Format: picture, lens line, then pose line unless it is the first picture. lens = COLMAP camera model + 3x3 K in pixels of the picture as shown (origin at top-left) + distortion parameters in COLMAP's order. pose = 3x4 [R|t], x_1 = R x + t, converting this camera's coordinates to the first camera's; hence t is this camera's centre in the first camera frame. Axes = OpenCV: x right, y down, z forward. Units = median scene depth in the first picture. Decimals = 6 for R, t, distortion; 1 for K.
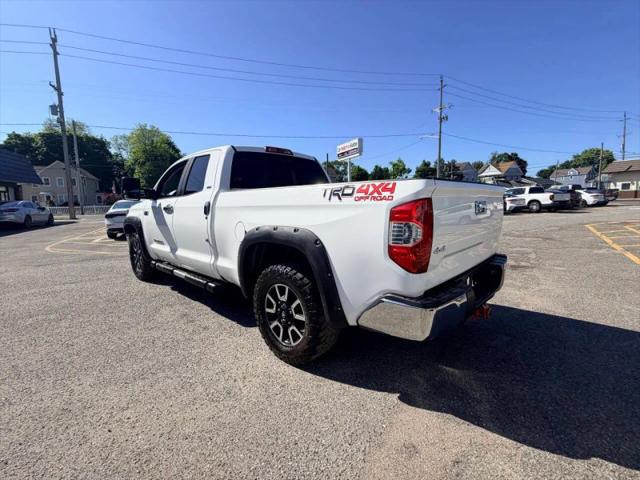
lens RADIAL K [[294.1, 0, 320.5], [0, 294.1, 242.3], [0, 0, 1]] dist [0.001078, -0.000730]
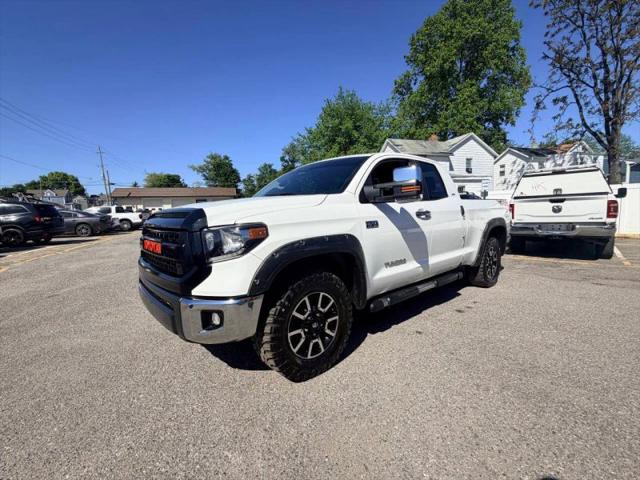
lens RADIAL K [[294.1, 0, 321.5], [0, 294.1, 241.6], [0, 0, 1]] dist [0.001078, -0.000730]
pose [[0.082502, -0.086494, 0.992830, -0.742957], [0.162875, 0.984002, 0.072190, -0.076881], [-0.983191, 0.155752, 0.095270, 0.650642]]
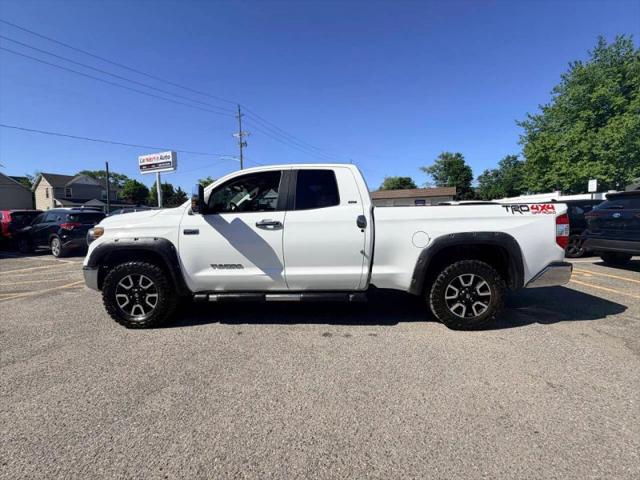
lens RADIAL K [[294.1, 0, 321.9], [0, 294.1, 242.2], [0, 0, 1]] dist [0.001078, -0.000730]
pose [[0.754271, -0.053424, 0.654386, -0.518928], [0.095598, 0.994999, -0.028959, -0.010674], [-0.649566, 0.084401, 0.755606, 0.128957]]
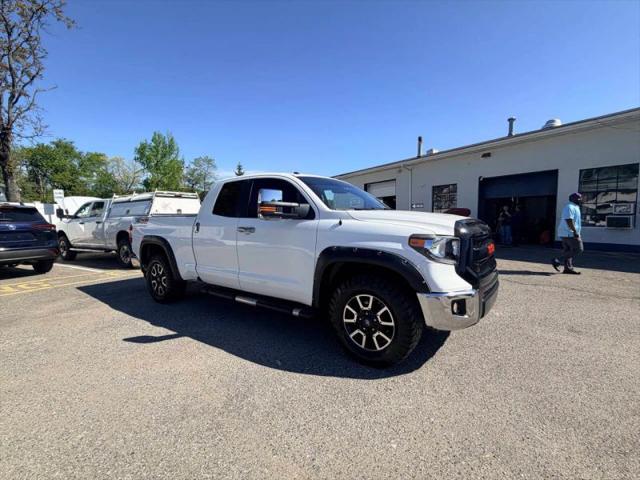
lens RADIAL K [[294.1, 0, 321.3], [0, 294.1, 241.3], [0, 0, 1]] dist [0.001078, -0.000730]
pose [[-0.991099, 0.036740, -0.127959, -0.139198], [0.008149, 0.976106, 0.217141, -0.181035], [0.132880, 0.214166, -0.967717, 1.238229]]
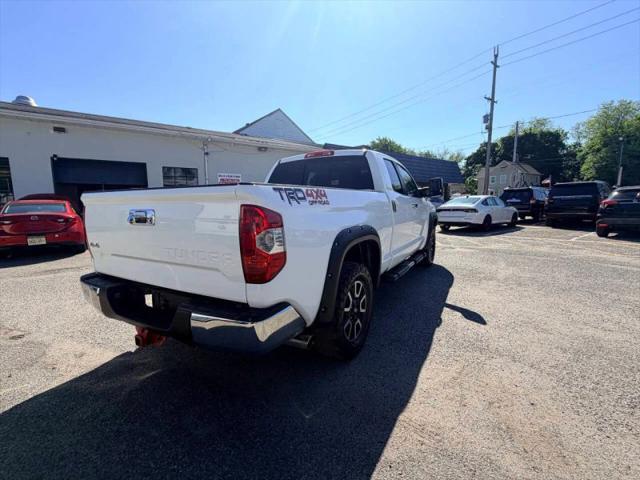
lens RADIAL K [[294.1, 0, 321.3], [0, 294.1, 242.0], [0, 0, 1]] dist [0.001078, -0.000730]
pose [[0.235600, 0.142749, -0.961309, 0.474091], [-0.124898, 0.985399, 0.115716, -0.066420], [0.963791, 0.092803, 0.249989, 0.406496]]
